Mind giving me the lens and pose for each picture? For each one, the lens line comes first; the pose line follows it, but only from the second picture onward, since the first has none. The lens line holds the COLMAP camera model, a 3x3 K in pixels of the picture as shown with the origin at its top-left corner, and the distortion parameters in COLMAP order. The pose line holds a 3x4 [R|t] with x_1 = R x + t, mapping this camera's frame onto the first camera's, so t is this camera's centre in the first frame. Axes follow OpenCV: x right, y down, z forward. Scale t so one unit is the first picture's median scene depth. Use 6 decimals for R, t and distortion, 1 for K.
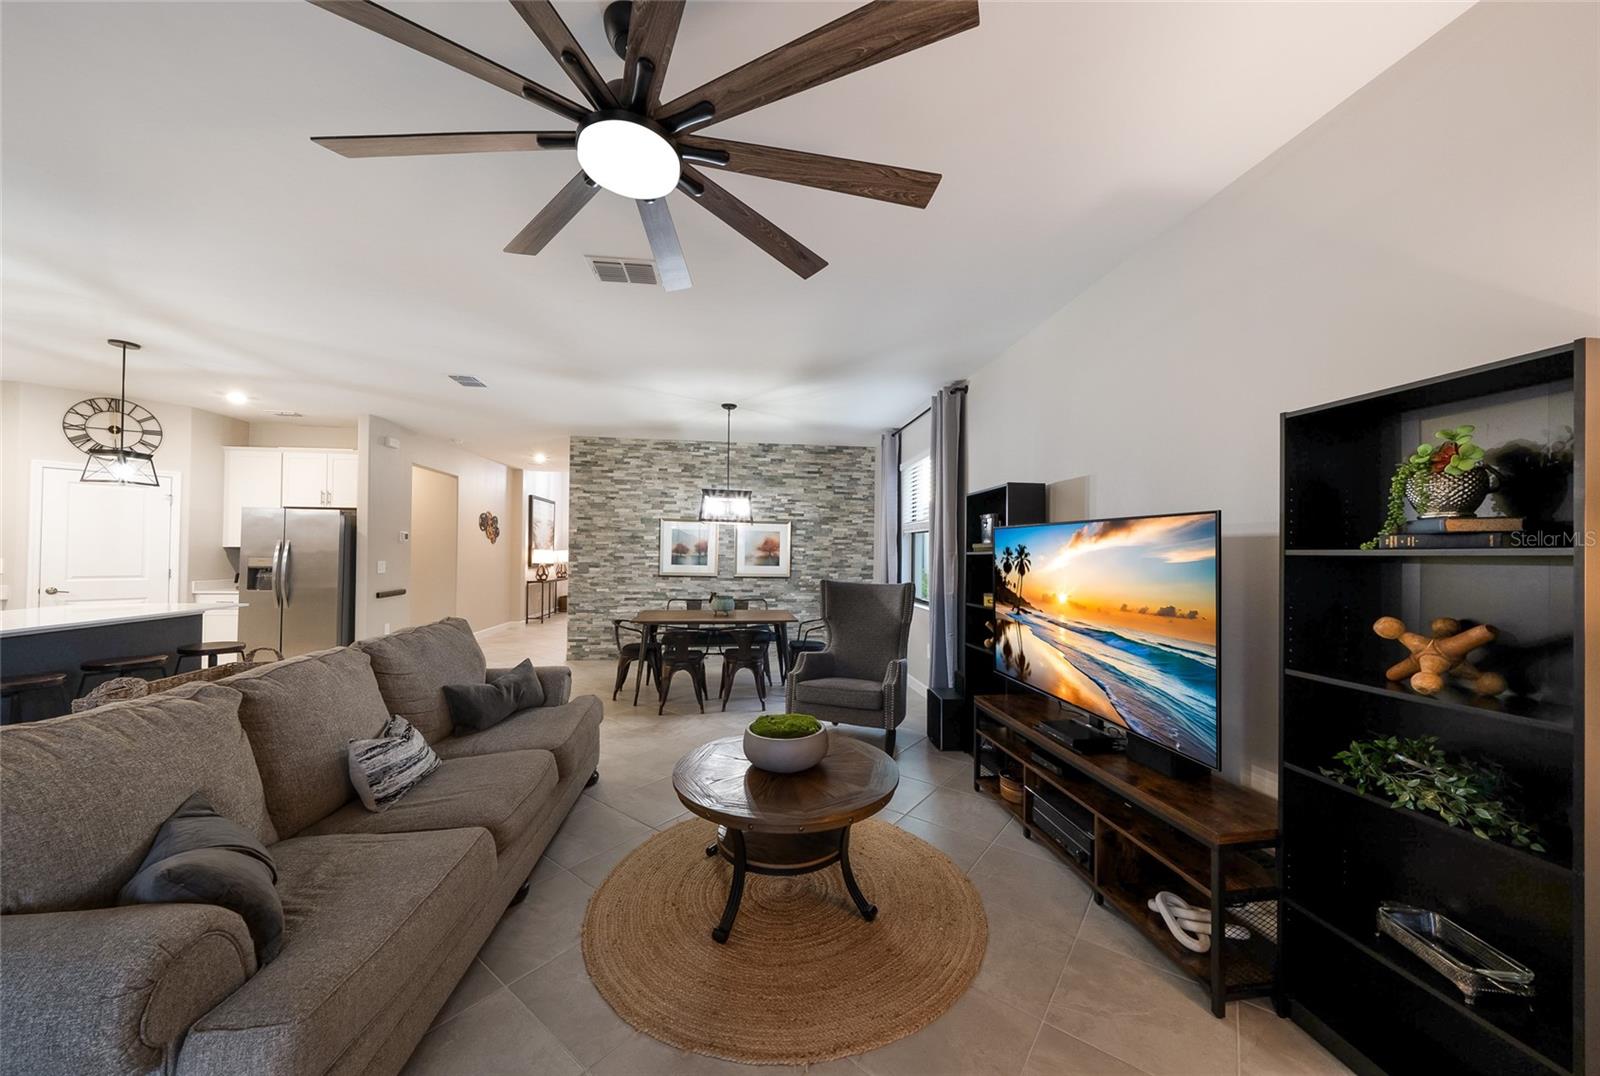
lens RADIAL K [[549.6, 0, 802.6], [0, 549.6, 548.8], [0, 0, 1]] dist [-0.002340, 0.000006]
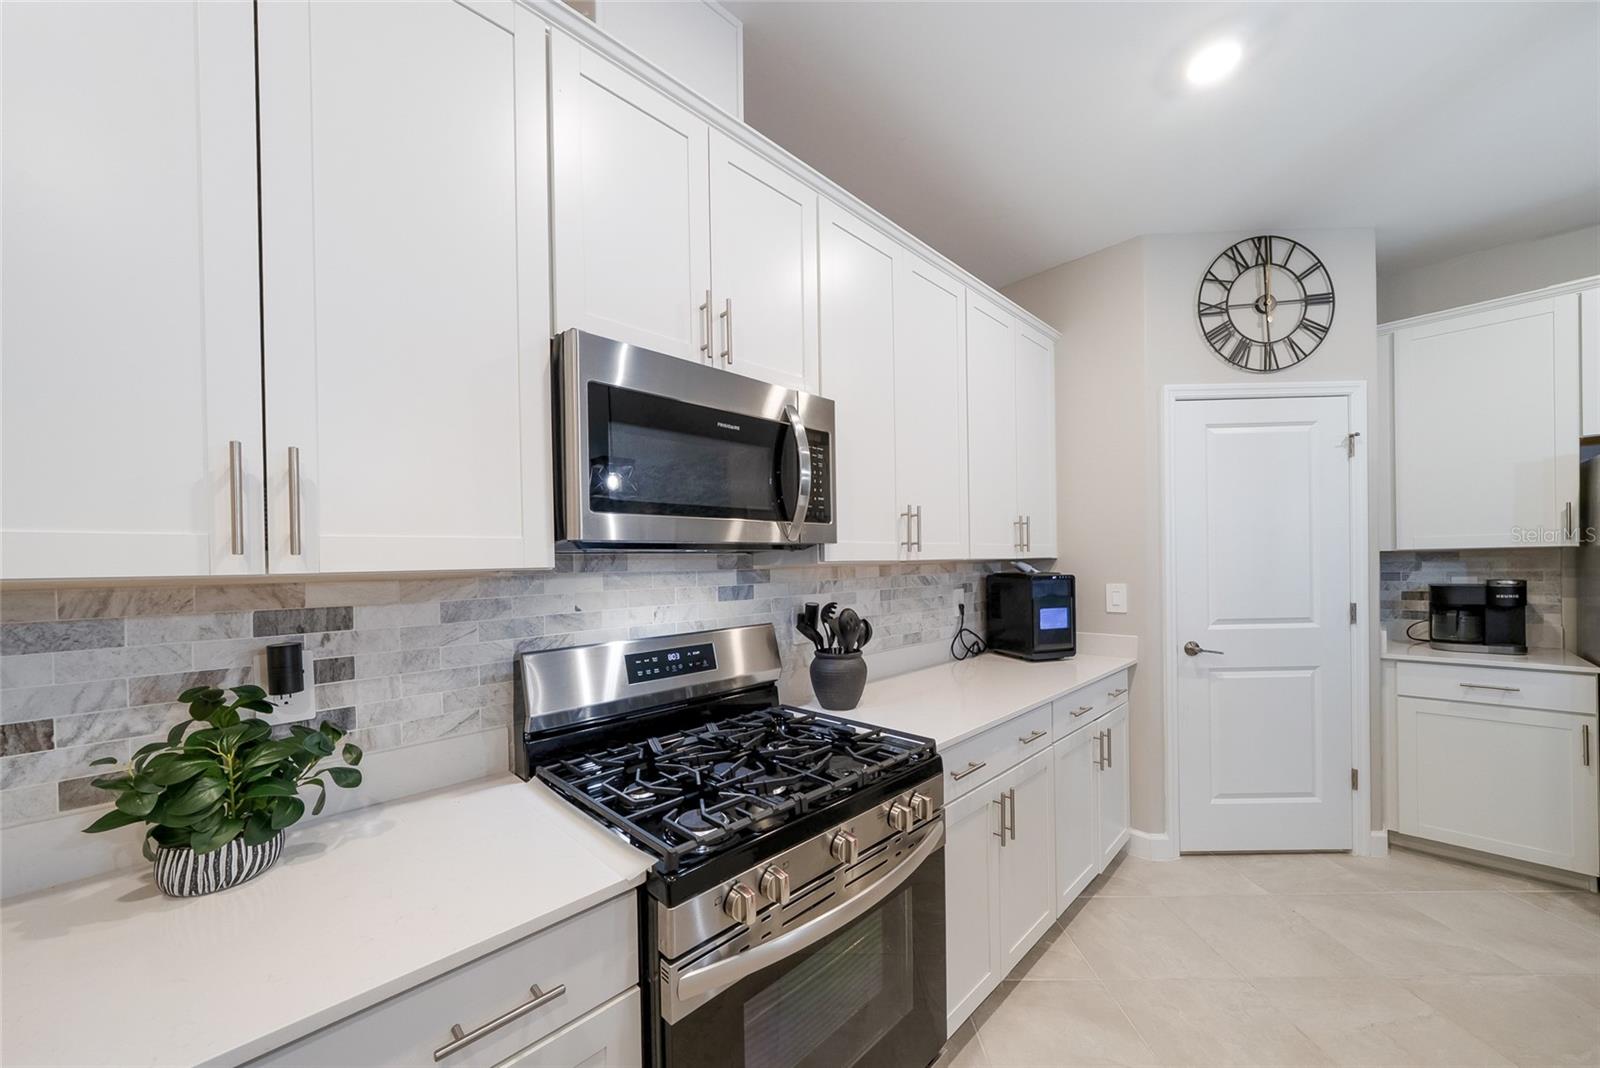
lens RADIAL K [[570.5, 0, 787.2], [0, 570.5, 568.5], [0, 0, 1]] dist [0.000989, 0.000073]
pose [[0.597529, -0.020387, -0.801588, -1.112089], [0.037536, 0.999292, 0.002565, -0.009891], [0.800968, -0.031621, 0.597872, 0.377997]]
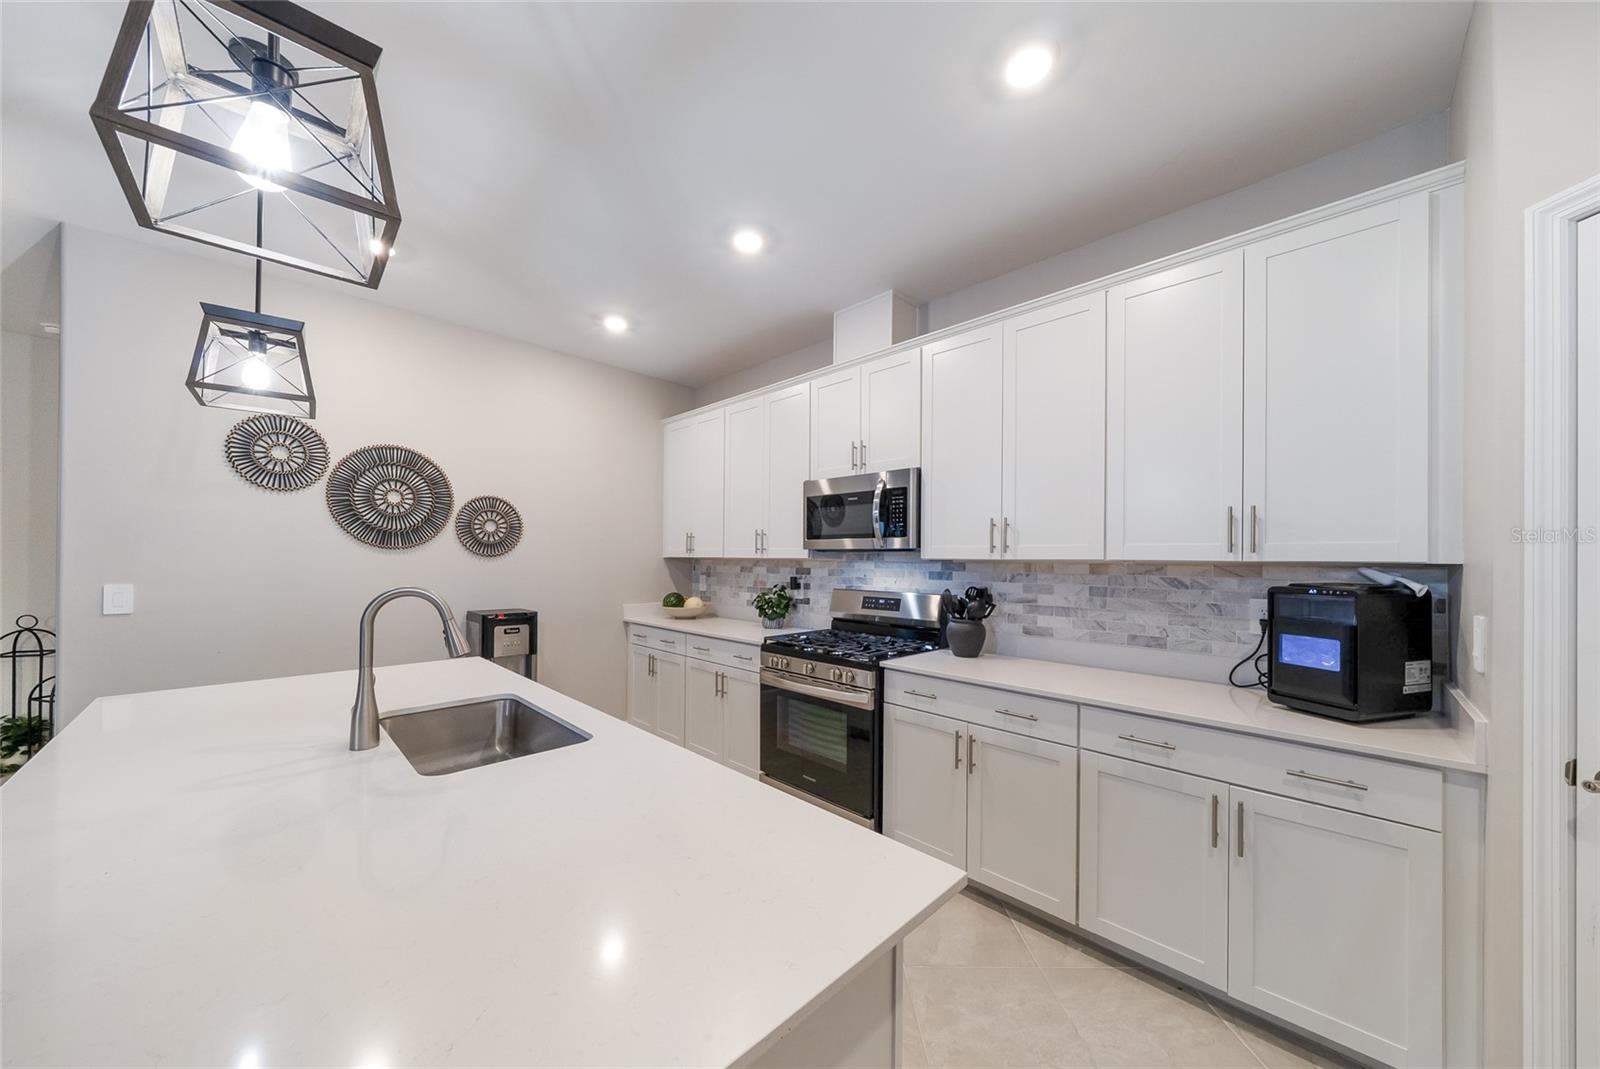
lens RADIAL K [[553.9, 0, 794.8], [0, 553.9, 556.3], [0, 0, 1]] dist [-0.000858, -0.000138]
pose [[-0.791854, -0.020150, -0.610379, -0.936357], [-0.011641, 0.999772, -0.017902, -0.003483], [0.610600, -0.007070, -0.791908, 0.922134]]
